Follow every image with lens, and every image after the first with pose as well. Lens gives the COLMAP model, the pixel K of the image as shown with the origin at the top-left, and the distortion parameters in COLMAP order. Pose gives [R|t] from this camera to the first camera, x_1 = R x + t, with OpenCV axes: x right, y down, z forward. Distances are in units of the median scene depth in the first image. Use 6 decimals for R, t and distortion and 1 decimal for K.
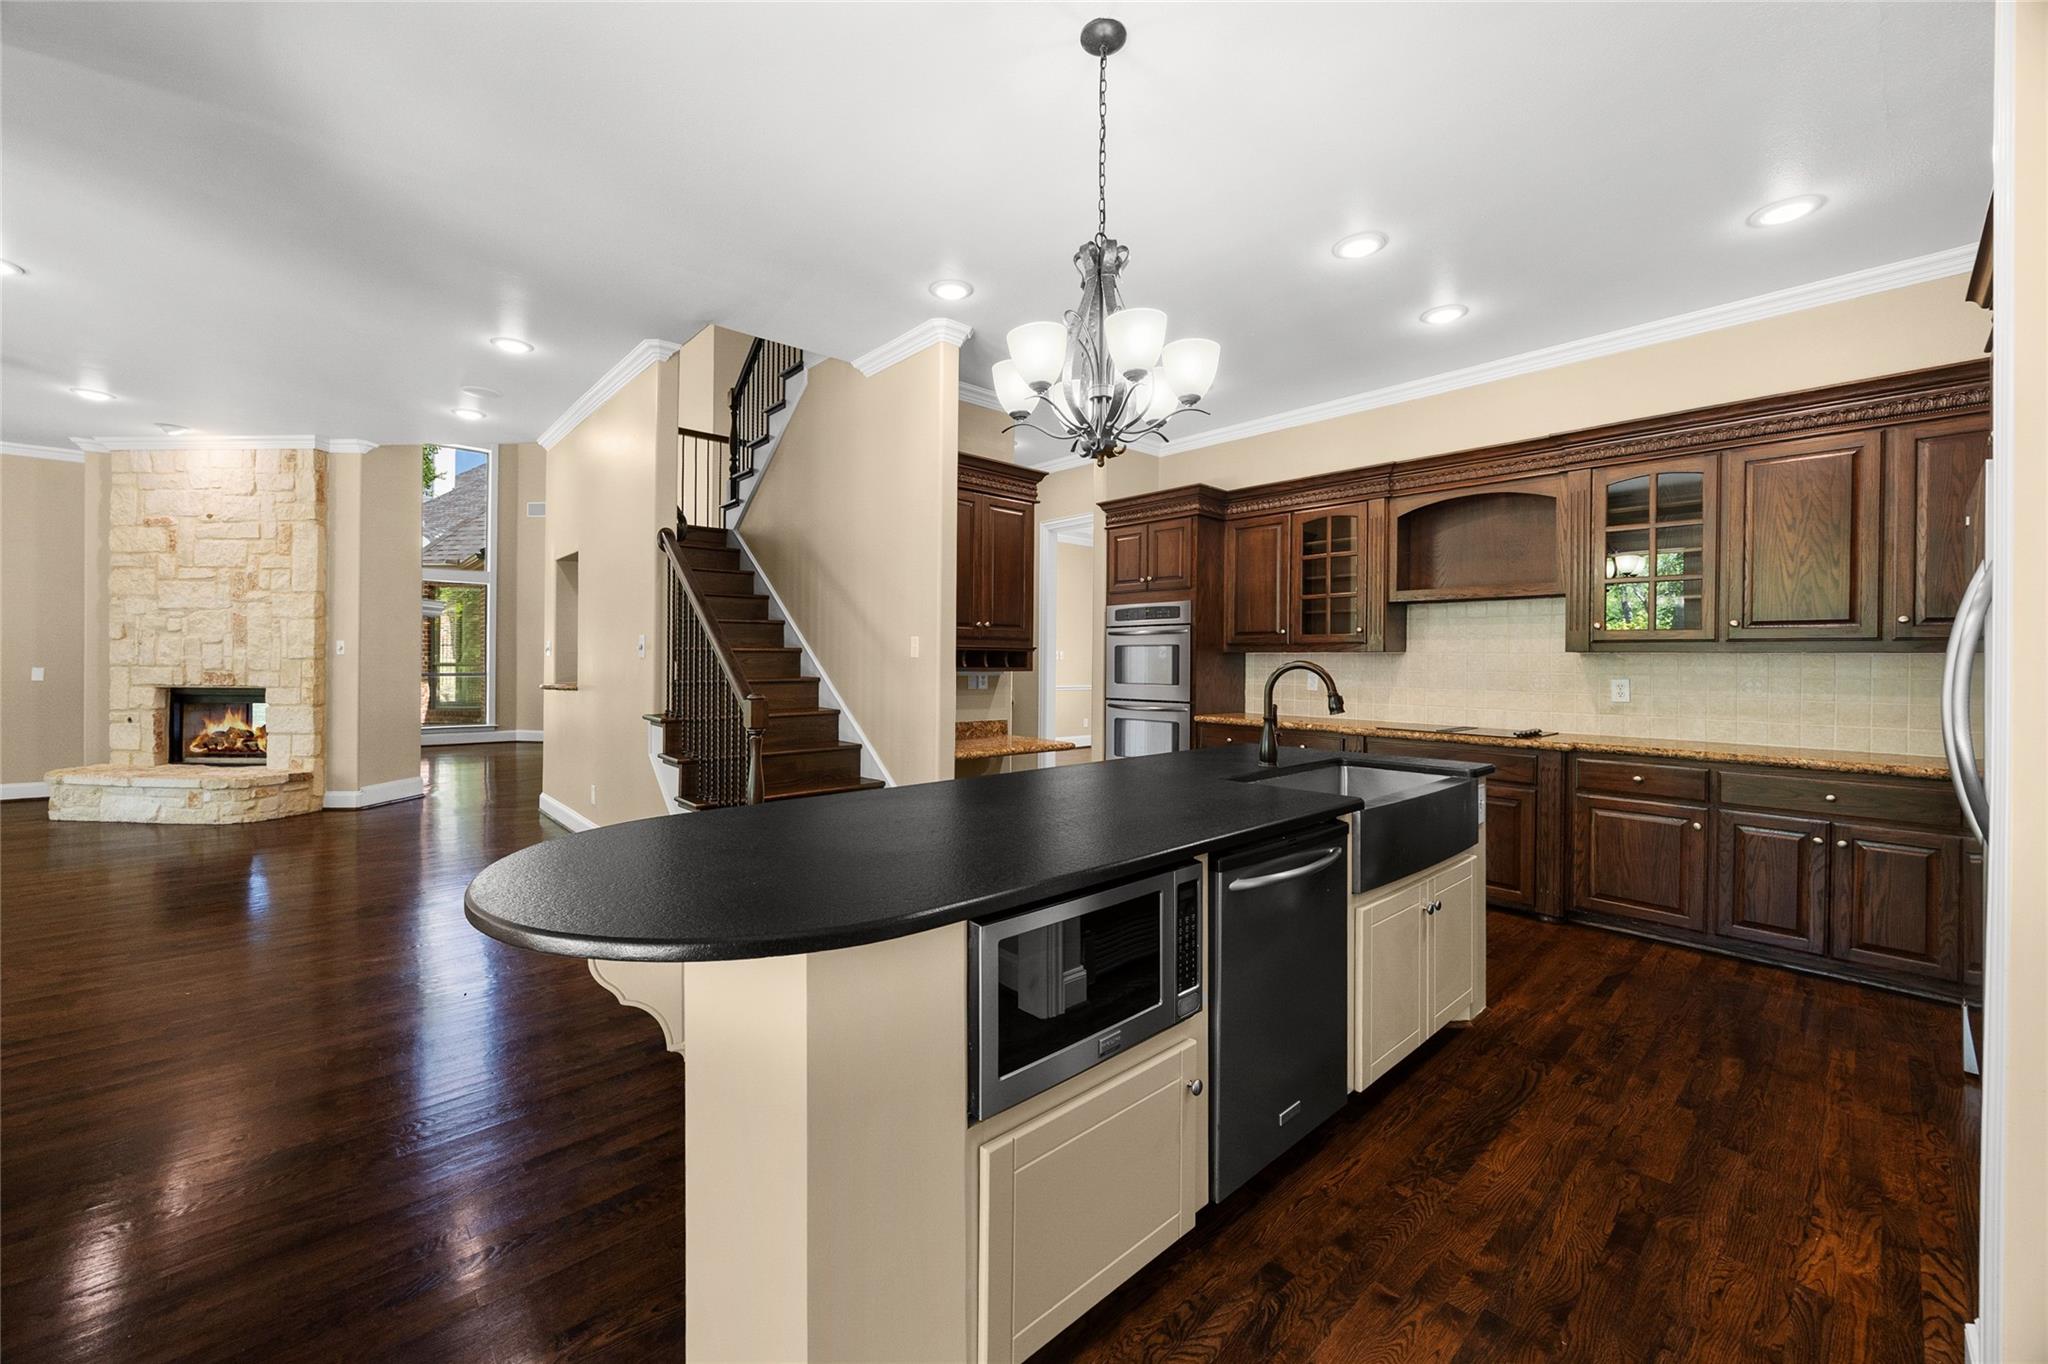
lens RADIAL K [[812.7, 0, 1015.1], [0, 812.7, 656.8], [0, 0, 1]] dist [-0.001279, 0.000642]
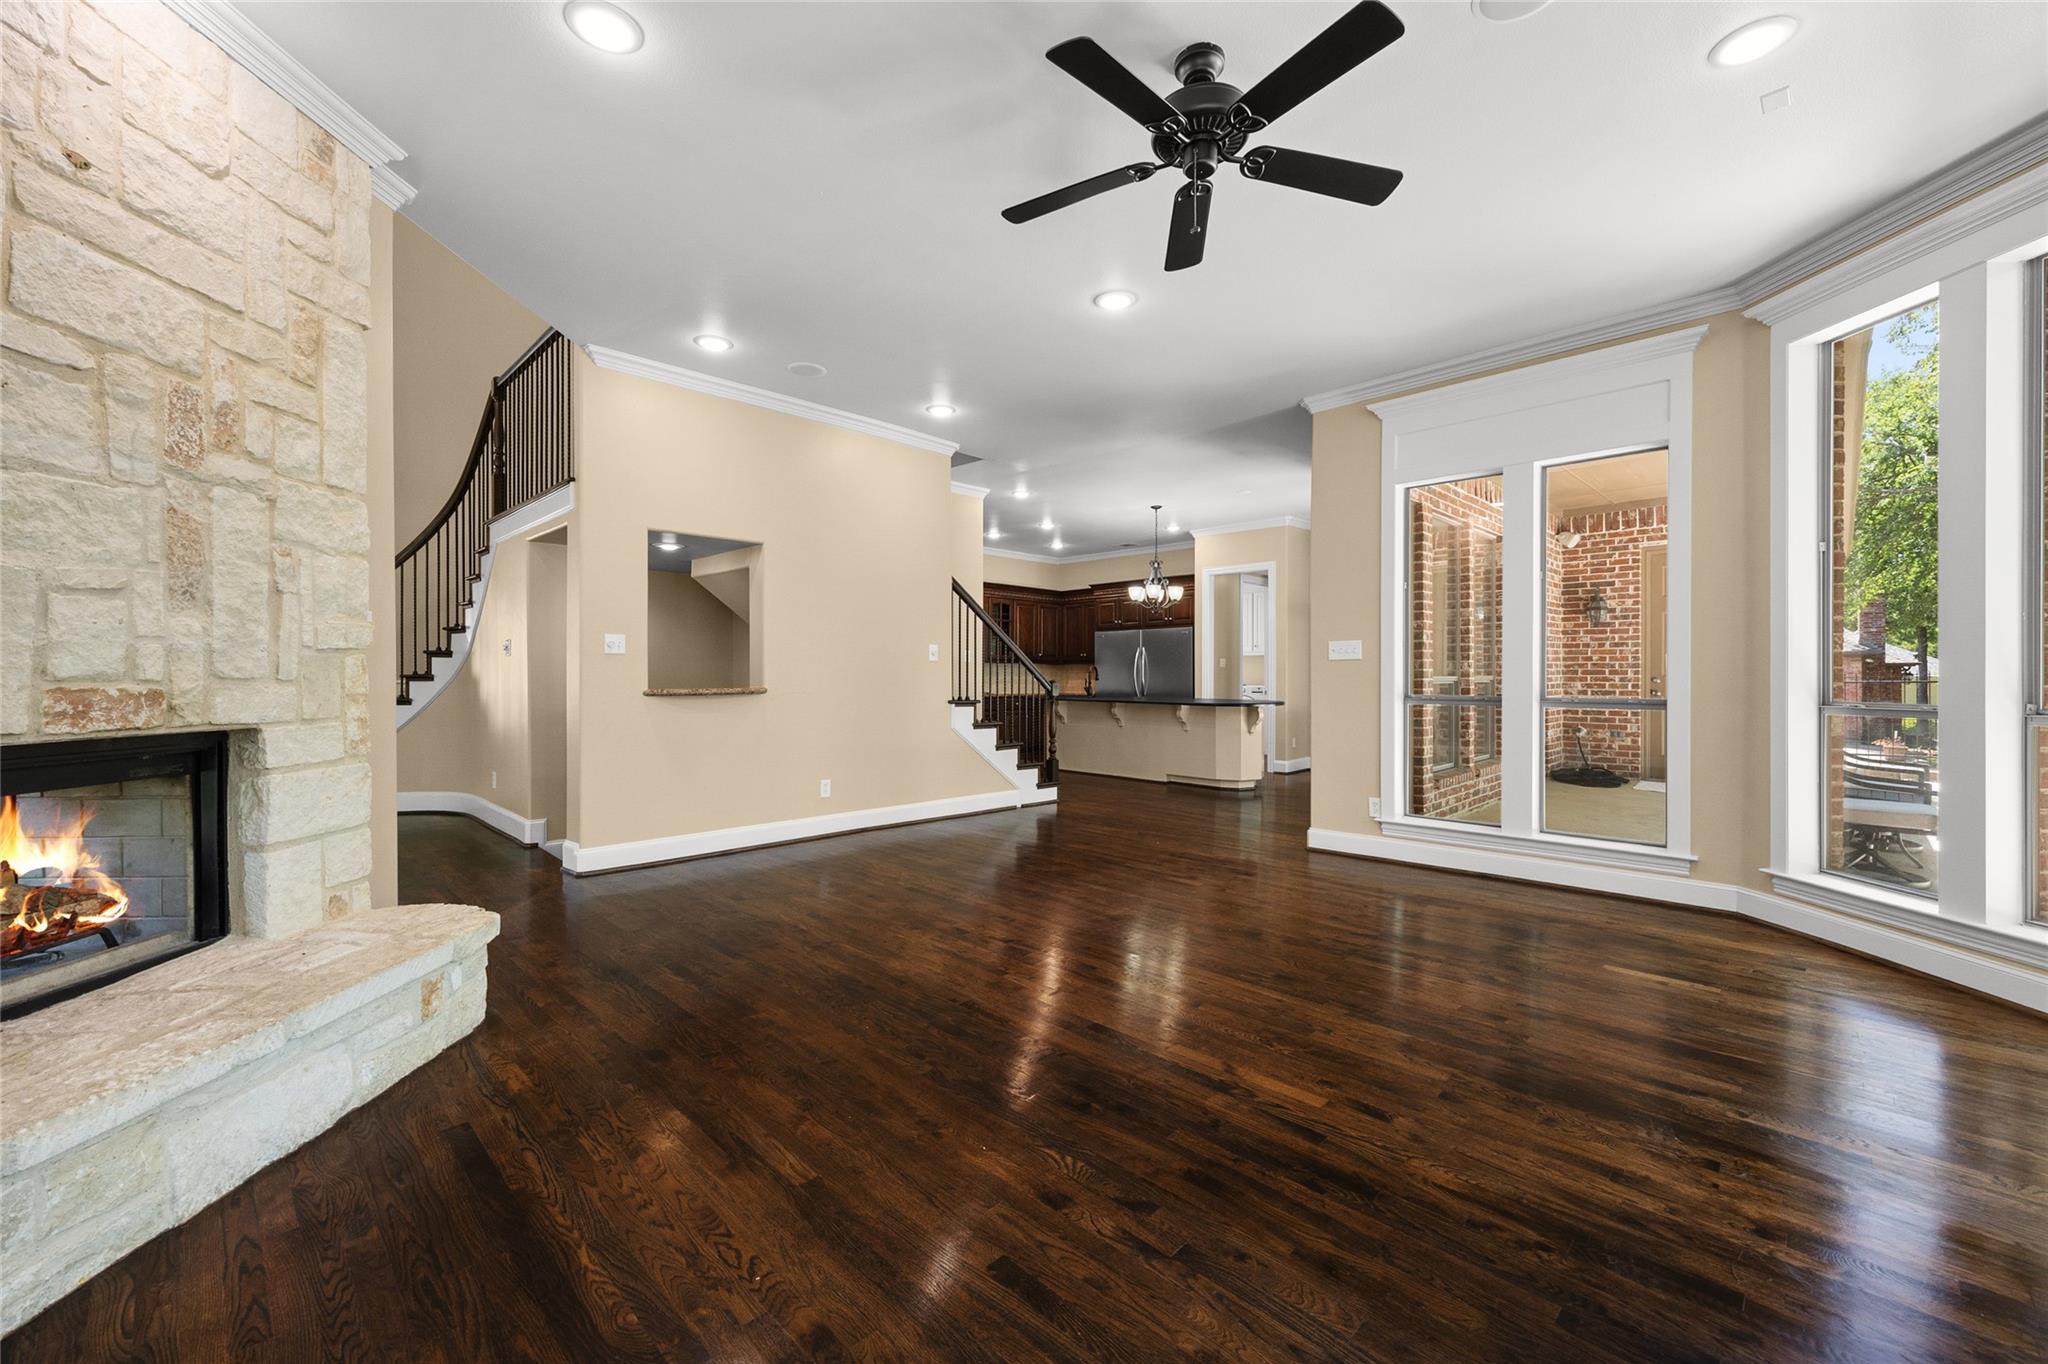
lens RADIAL K [[812.7, 0, 1022.0], [0, 812.7, 671.0], [0, 0, 1]] dist [-0.001279, 0.000642]
pose [[-0.066404, -0.004993, 0.997780, -1.313056], [-0.008615, 0.999953, 0.004430, 0.008258], [-0.997756, -0.008301, -0.066443, 0.675160]]
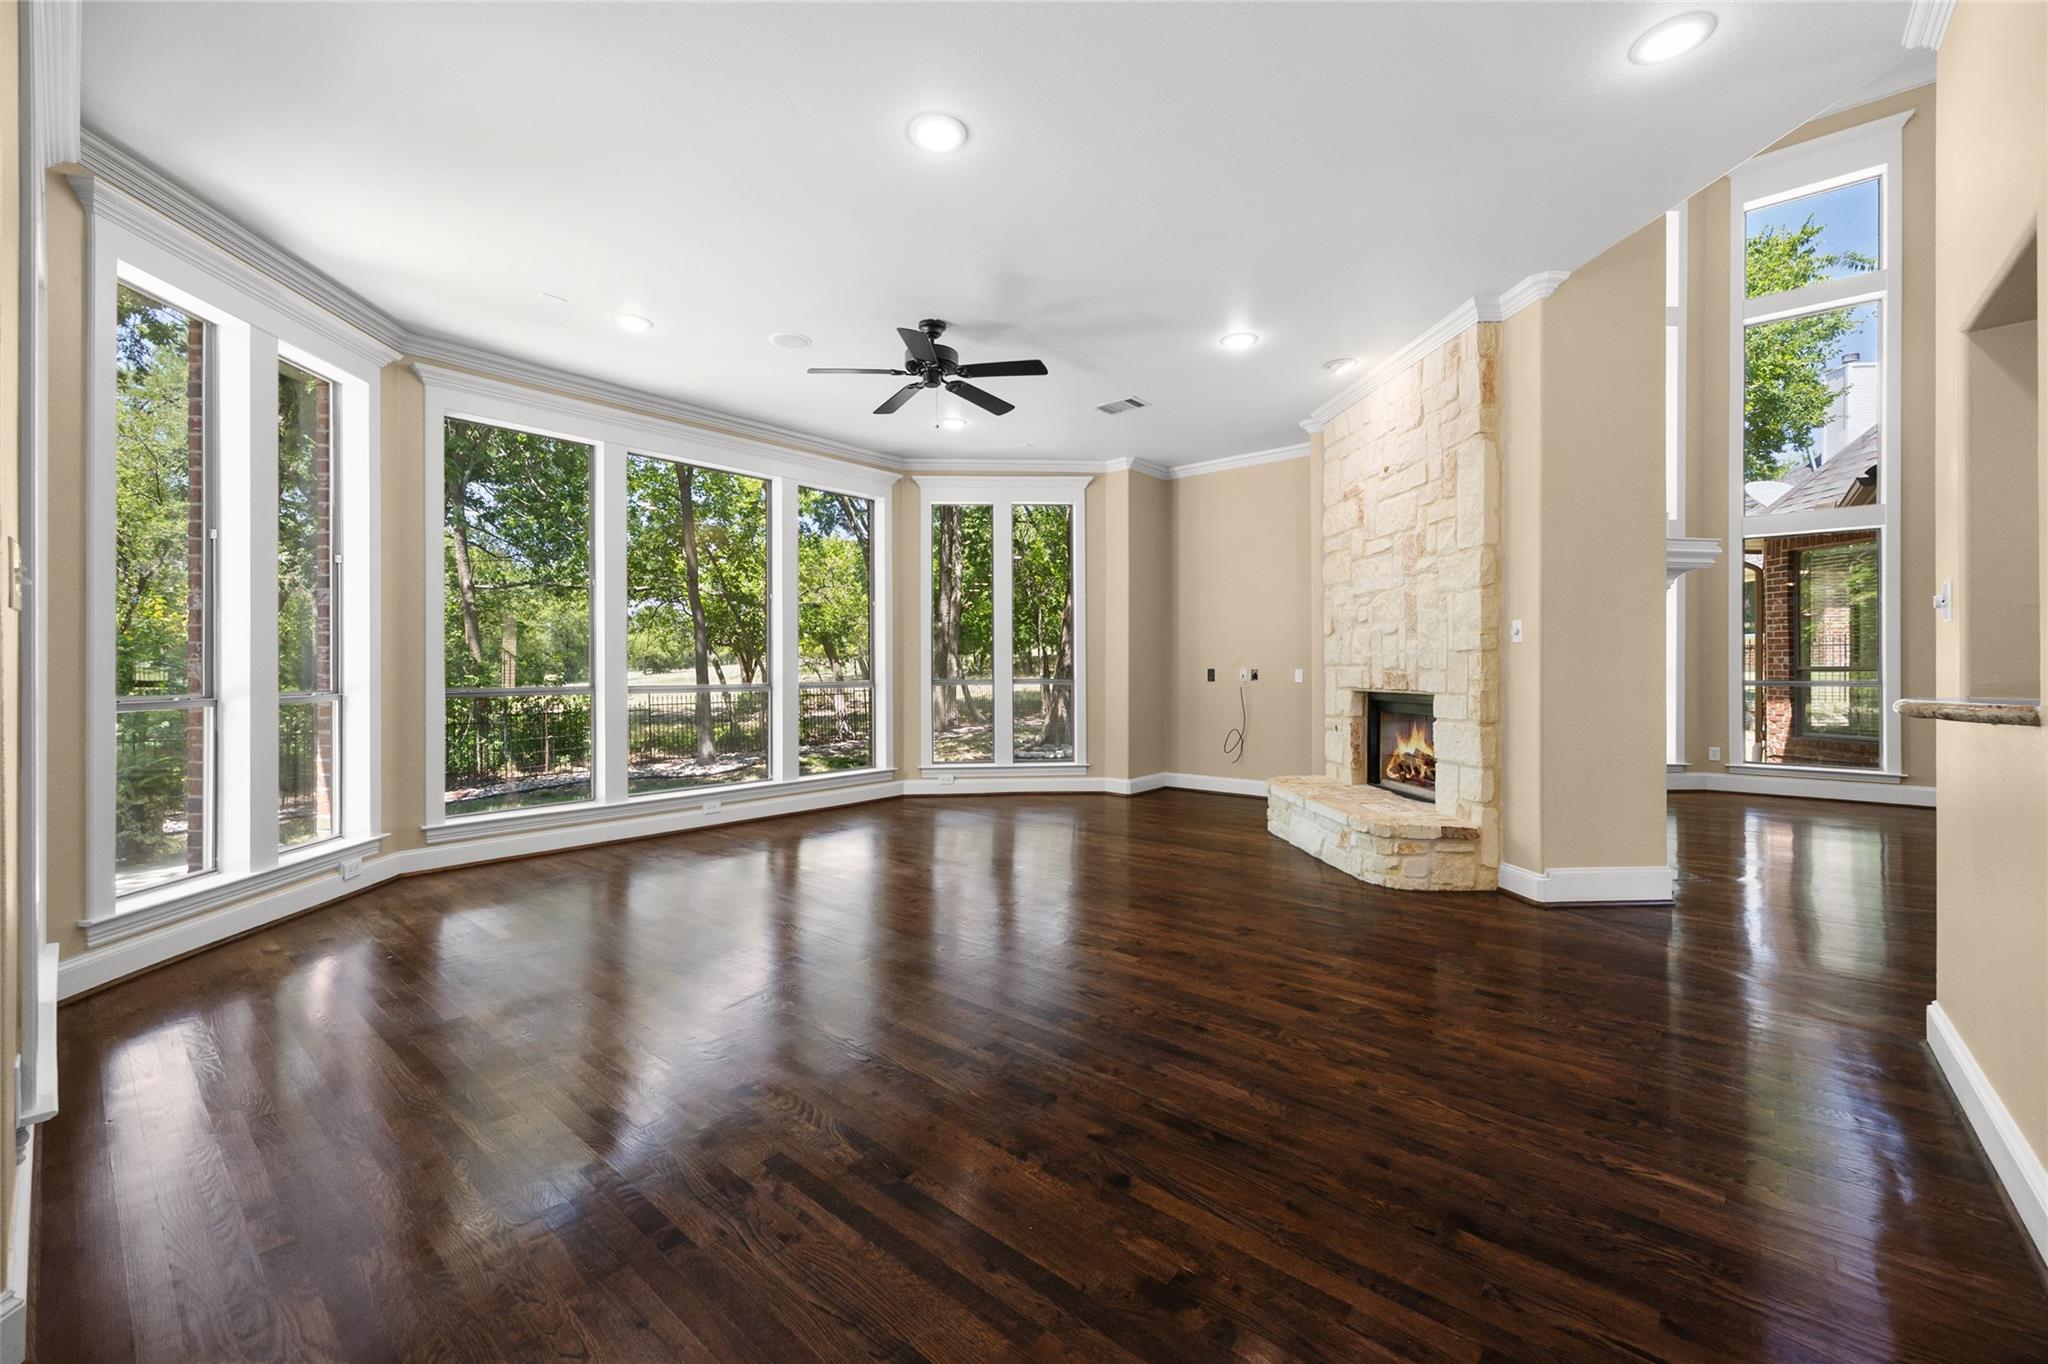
lens RADIAL K [[812.7, 0, 1012.2], [0, 812.7, 670.9], [0, 0, 1]] dist [-0.001279, 0.000642]
pose [[0.127489, -0.006563, -0.991818, -0.276541], [0.008474, 0.999949, -0.005528, 0.018633], [0.991804, -0.007700, 0.127538, 0.550568]]
